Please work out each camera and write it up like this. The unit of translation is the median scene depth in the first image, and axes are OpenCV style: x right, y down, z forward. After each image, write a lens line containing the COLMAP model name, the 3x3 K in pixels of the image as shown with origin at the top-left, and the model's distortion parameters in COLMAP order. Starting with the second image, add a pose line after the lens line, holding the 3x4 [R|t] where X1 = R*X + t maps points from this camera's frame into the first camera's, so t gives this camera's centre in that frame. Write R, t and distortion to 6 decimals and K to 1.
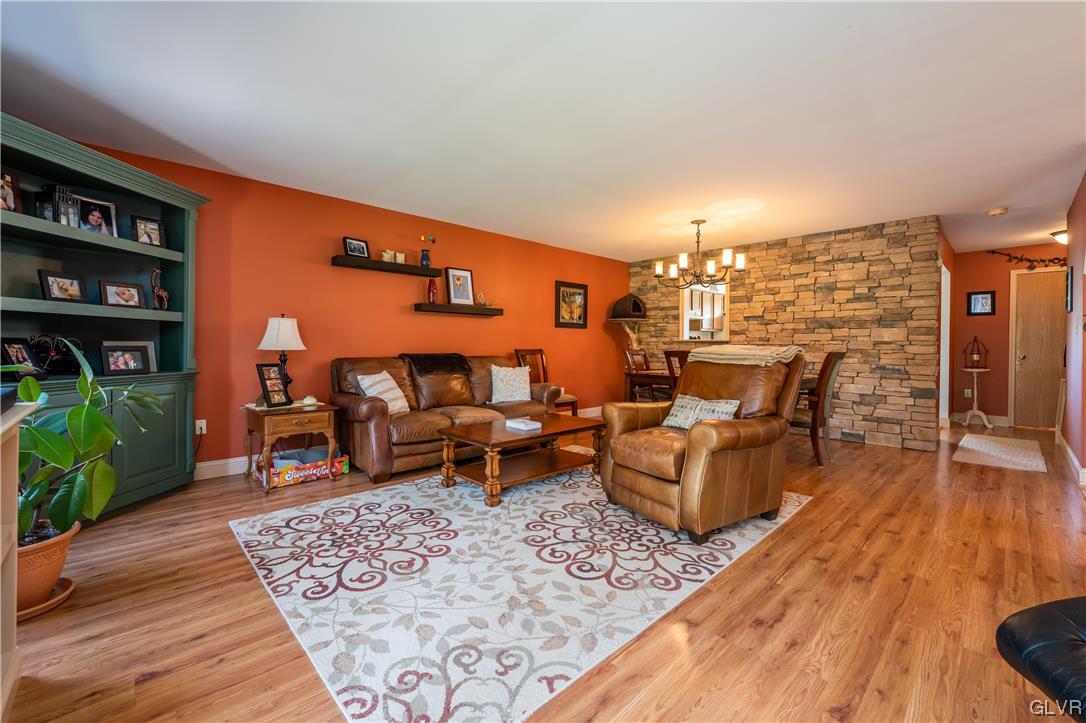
lens RADIAL K [[449.7, 0, 539.2], [0, 449.7, 345.9], [0, 0, 1]] dist [-0.002123, -0.004408]
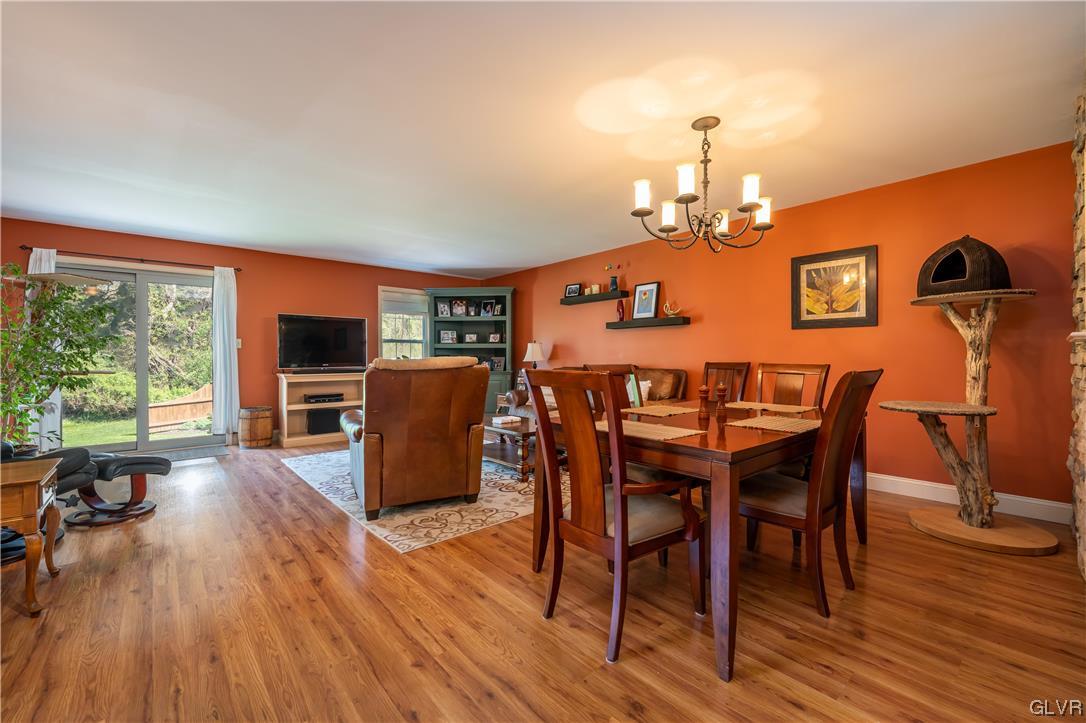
lens RADIAL K [[446.6, 0, 534.2], [0, 446.6, 359.6], [0, 0, 1]] dist [-0.018925, -0.000294]
pose [[-0.048973, -0.000945, -0.998800, 1.688254], [0.002244, 0.999997, -0.001056, 0.006447], [0.998798, -0.002294, -0.048971, 1.567758]]
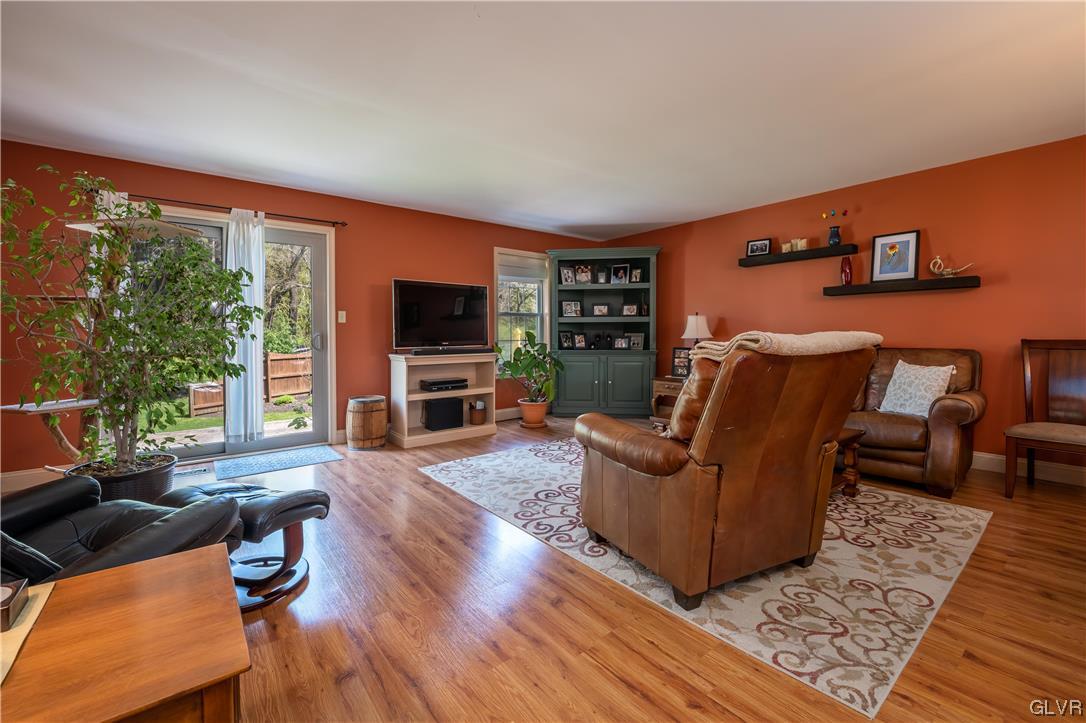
lens RADIAL K [[449.7, 0, 539.2], [0, 449.7, 345.9], [0, 0, 1]] dist [-0.002123, -0.004408]
pose [[-0.089801, 0.019674, -0.995765, 1.257608], [0.003396, 0.999805, 0.019448, 0.004704], [0.995954, -0.001635, -0.089850, 0.923361]]
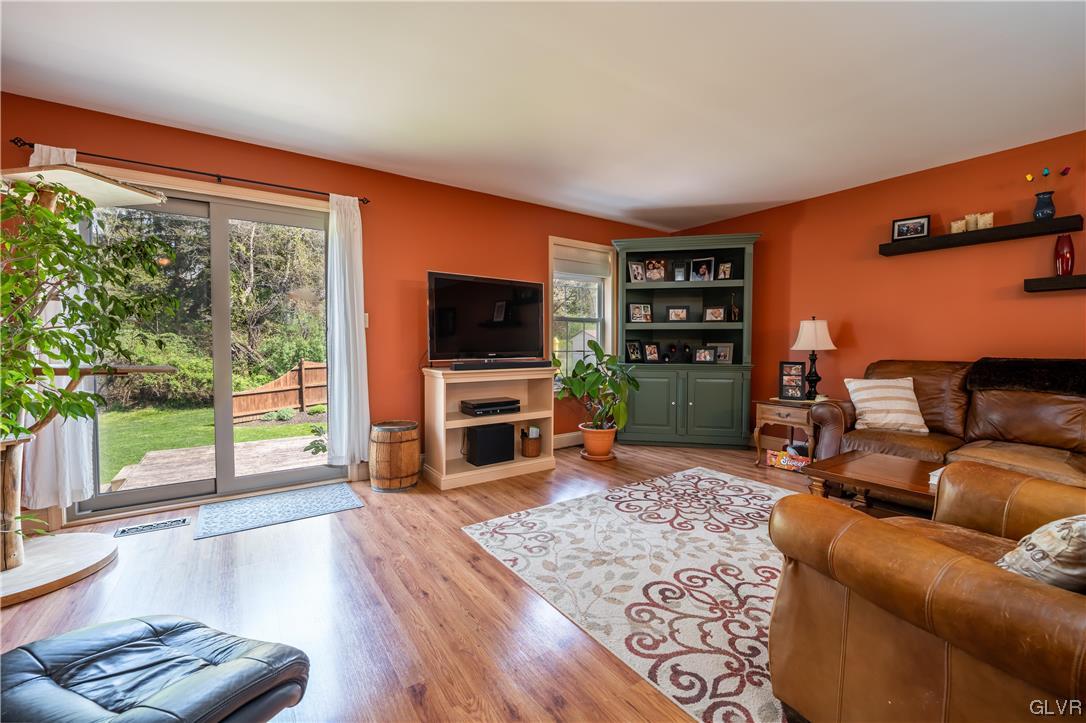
lens RADIAL K [[444.2, 0, 537.9], [0, 444.2, 360.1], [0, 0, 1]] dist [-0.012215, -0.000471]
pose [[-0.156847, 0.029969, -0.987168, 0.848058], [-0.001258, 0.999533, 0.030544, 0.001933], [0.987622, 0.006033, -0.156736, 0.743309]]
